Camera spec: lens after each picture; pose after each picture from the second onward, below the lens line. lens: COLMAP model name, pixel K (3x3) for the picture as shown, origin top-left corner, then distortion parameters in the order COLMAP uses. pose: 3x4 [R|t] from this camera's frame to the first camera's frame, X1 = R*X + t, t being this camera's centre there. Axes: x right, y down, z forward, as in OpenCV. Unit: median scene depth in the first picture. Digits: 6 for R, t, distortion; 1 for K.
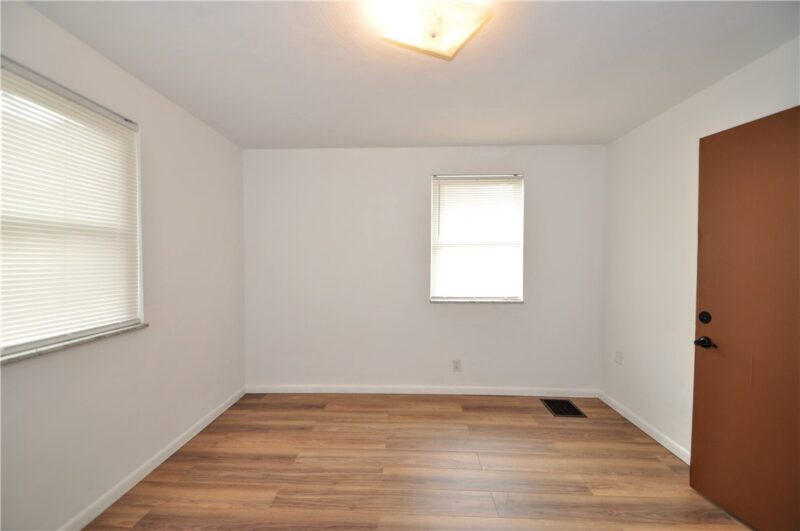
lens RADIAL K [[348.2, 0, 400.0], [0, 348.2, 265.5], [0, 0, 1]] dist [0.022251, -0.023154]
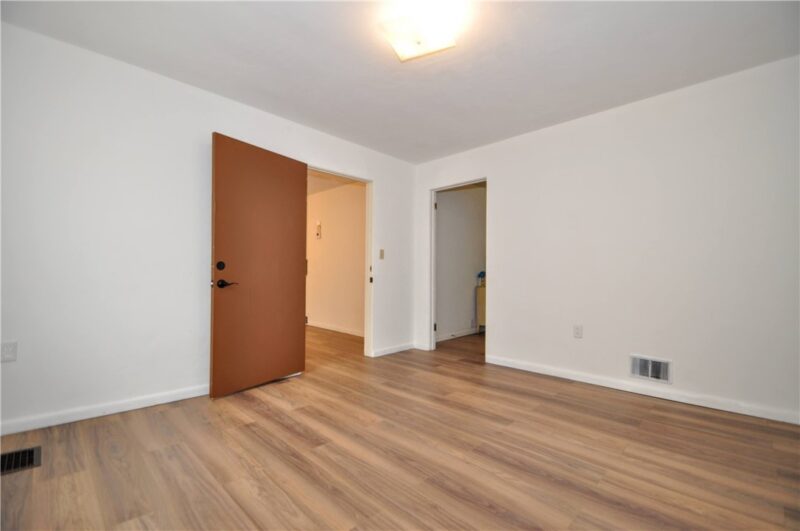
lens RADIAL K [[348.2, 0, 400.0], [0, 348.2, 265.5], [0, 0, 1]] dist [0.022251, -0.023154]
pose [[-0.732067, 0.005596, 0.681210, -0.527386], [0.003214, 0.999984, -0.004761, 0.144311], [-0.681225, -0.001295, -0.732073, 1.400333]]
